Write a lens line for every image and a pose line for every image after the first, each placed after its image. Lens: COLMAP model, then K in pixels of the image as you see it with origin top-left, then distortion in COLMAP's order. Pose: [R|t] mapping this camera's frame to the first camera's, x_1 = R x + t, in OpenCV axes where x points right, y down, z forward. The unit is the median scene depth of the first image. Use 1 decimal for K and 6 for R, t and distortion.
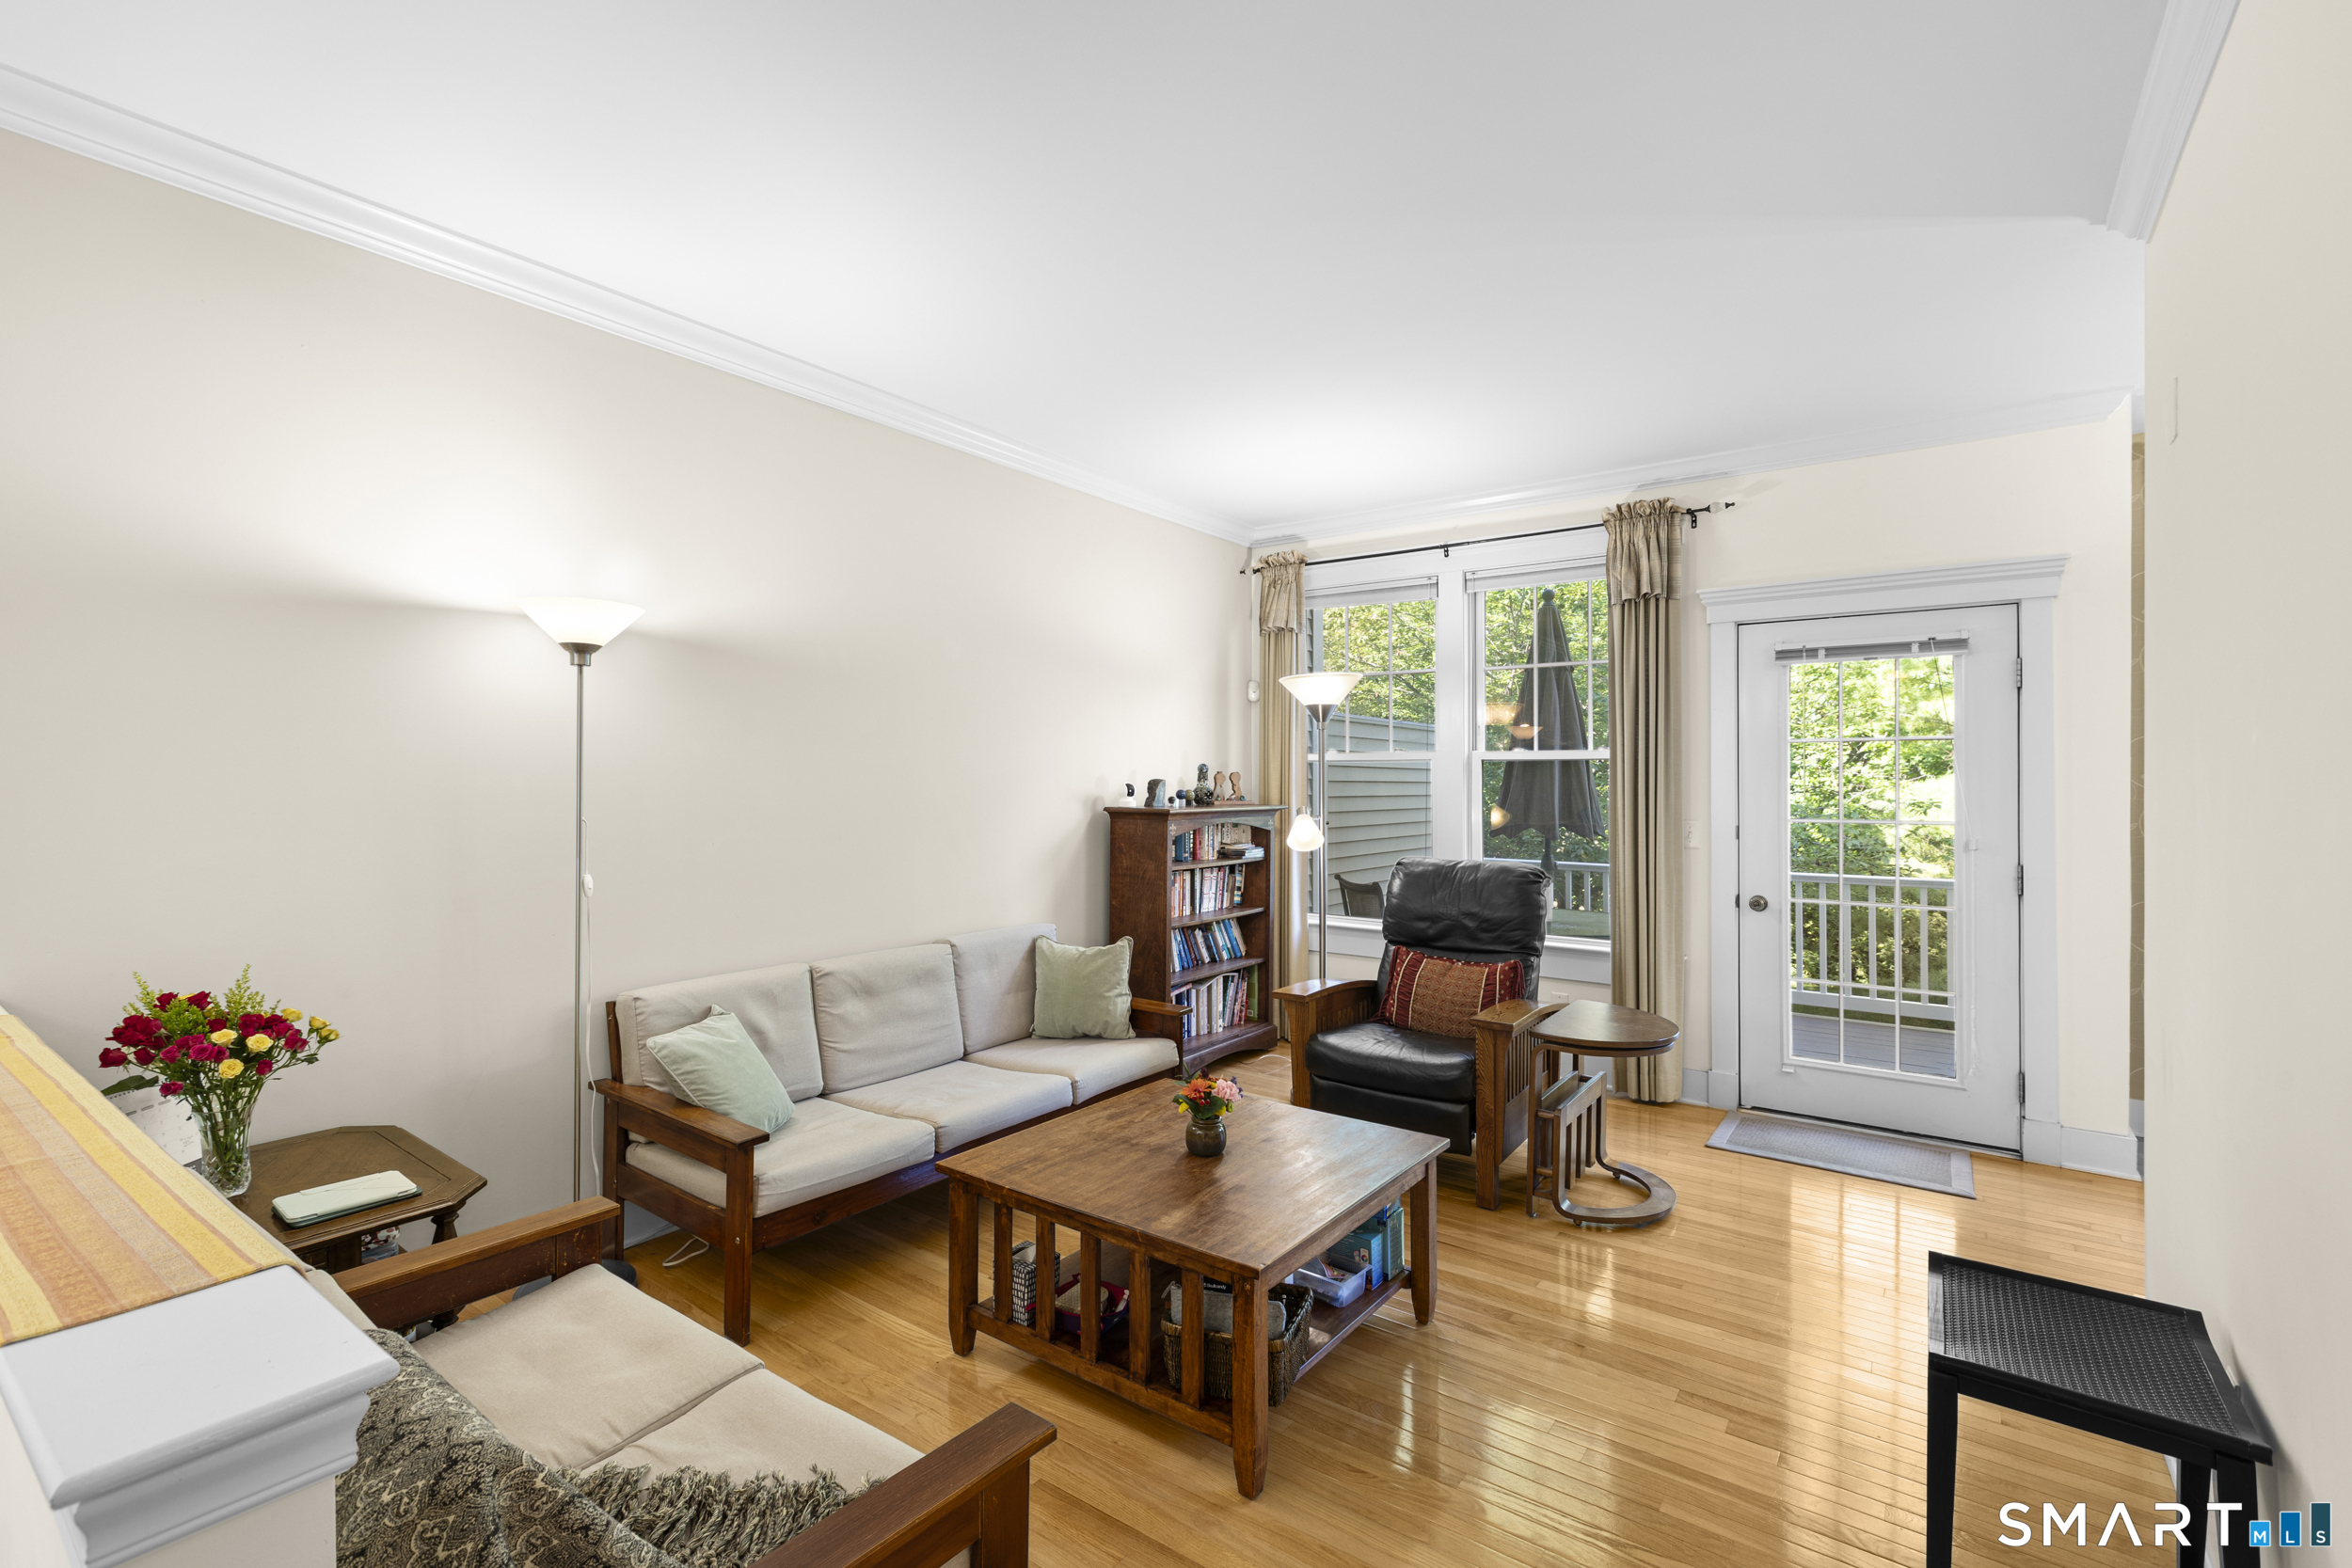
lens RADIAL K [[1045.6, 0, 1173.8], [0, 1045.6, 772.3], [0, 0, 1]] dist [0.000171, -0.003117]
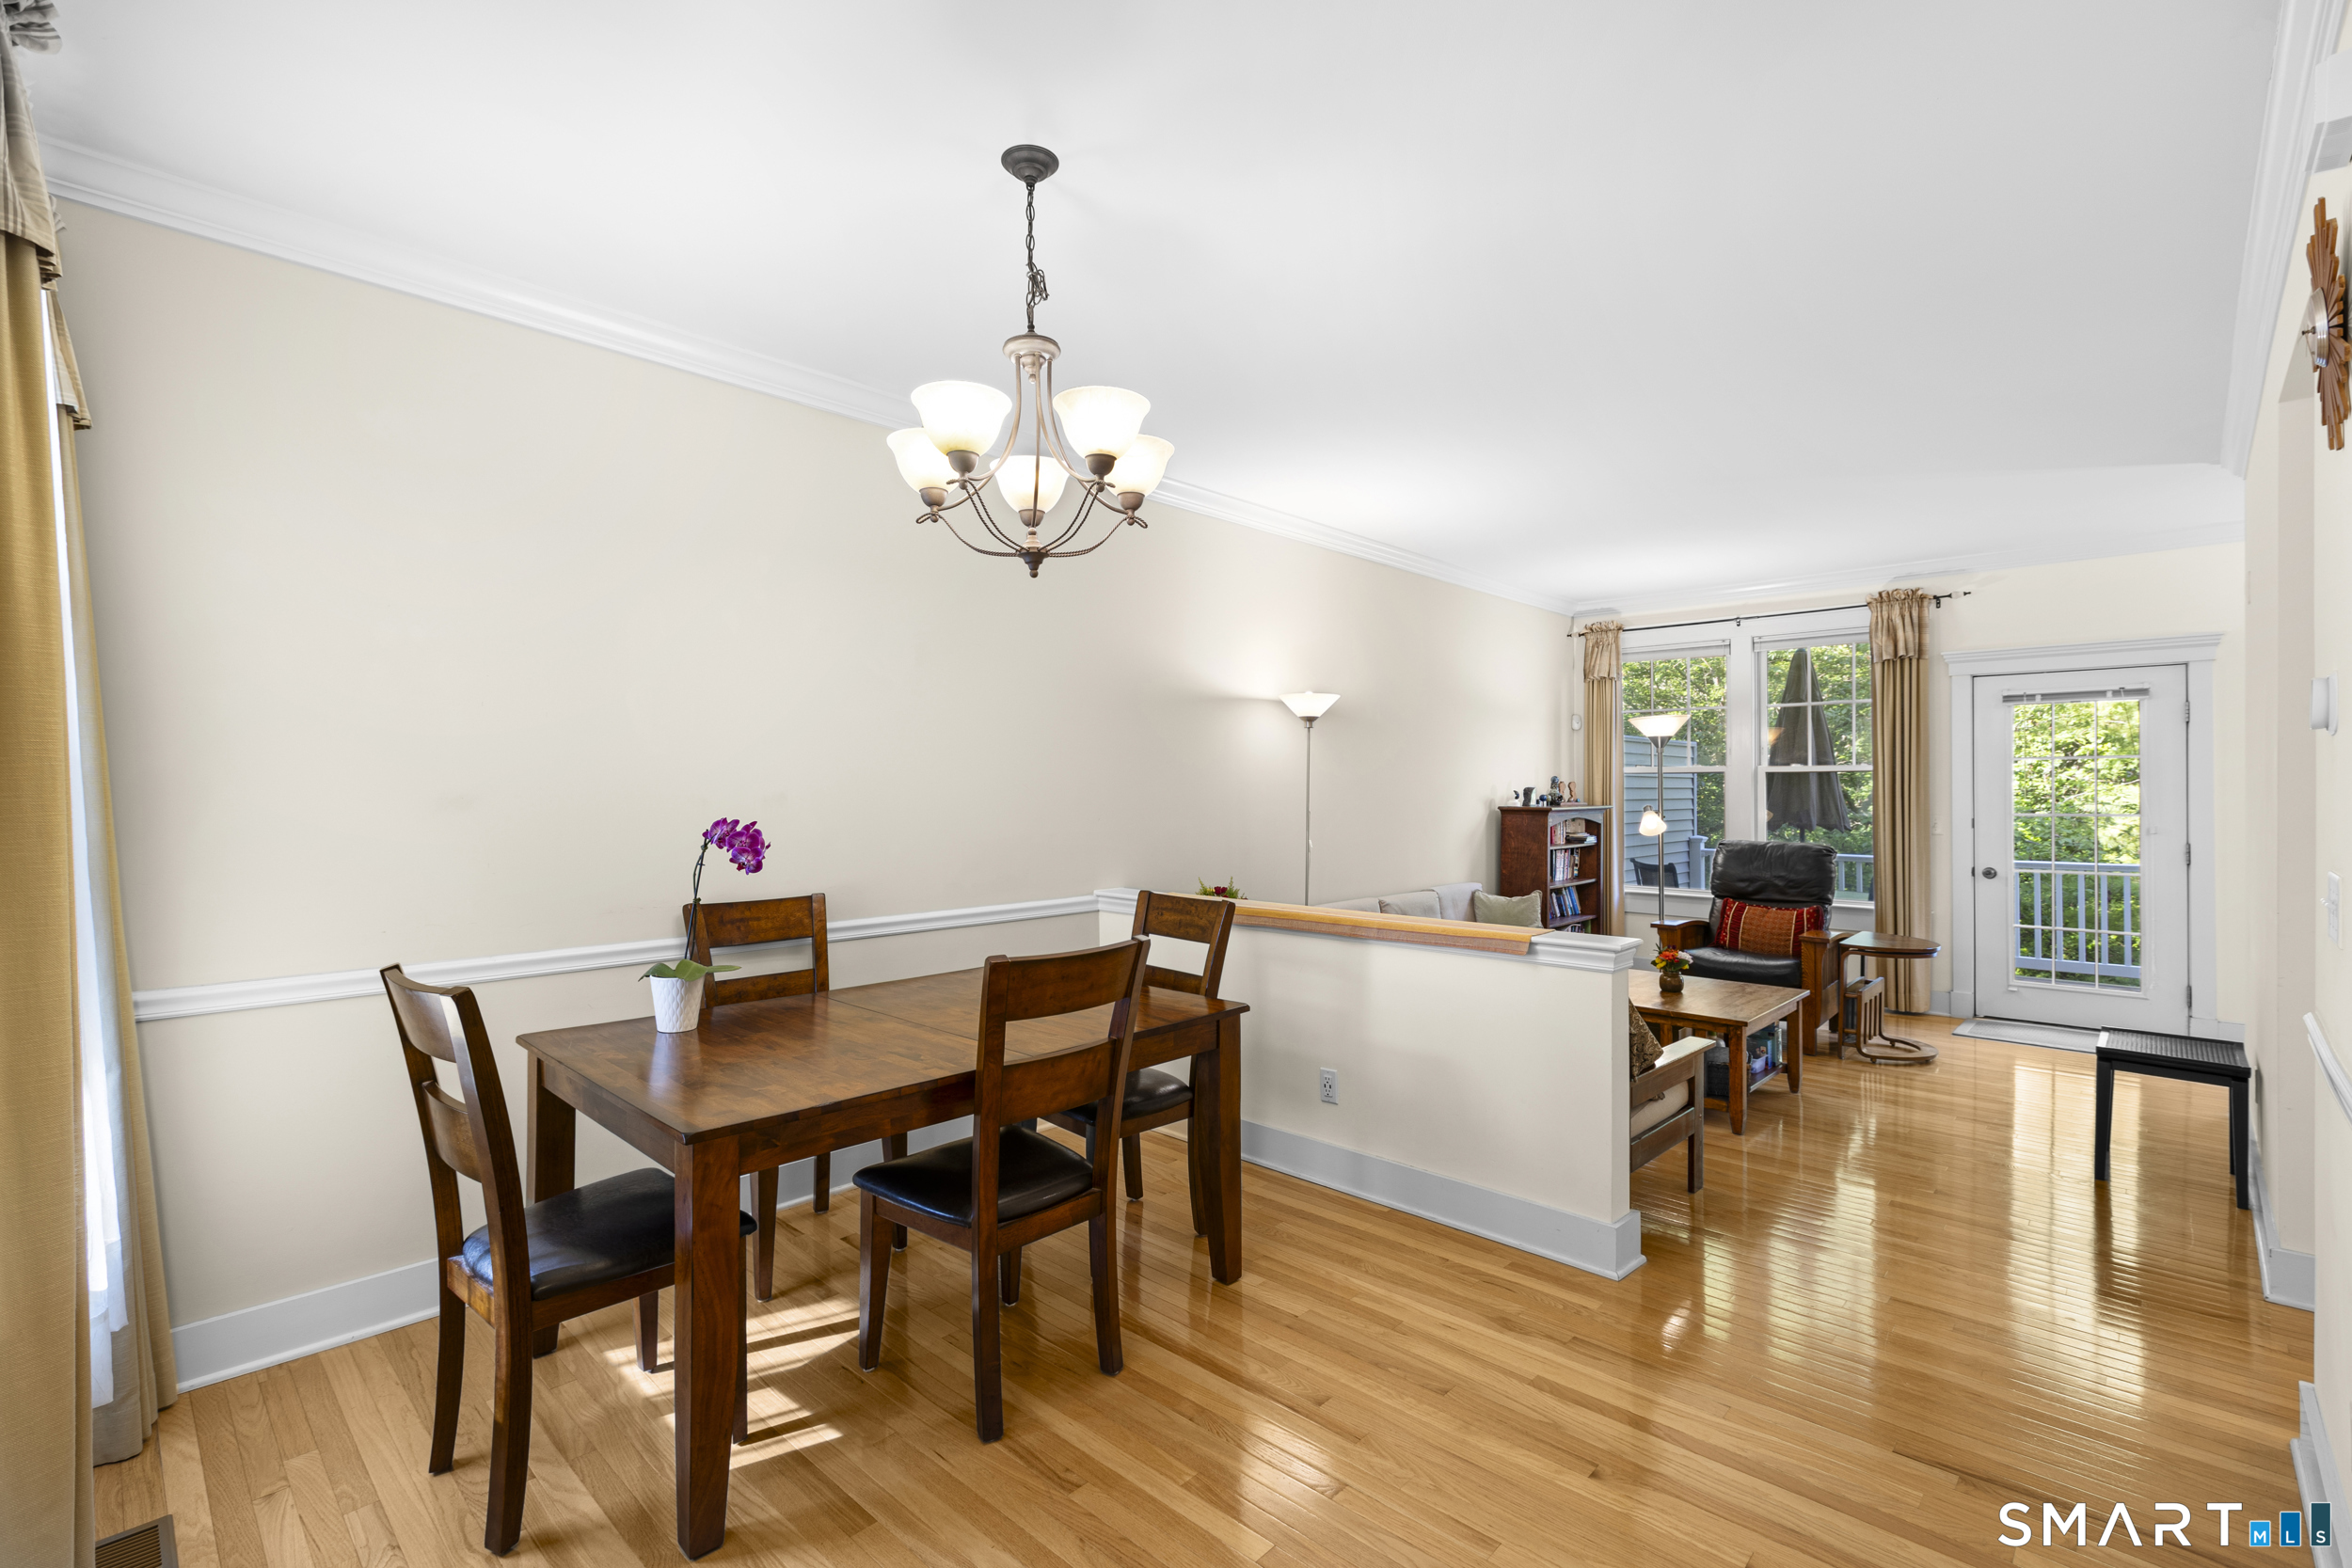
lens RADIAL K [[1045.6, 0, 1165.4], [0, 1045.6, 784.2], [0, 0, 1]] dist [0.000171, -0.003117]
pose [[0.990612, -0.004940, -0.136618, -0.338706], [0.005609, 0.999974, 0.004510, -0.007349], [0.136592, -0.005233, 0.990614, -0.532543]]
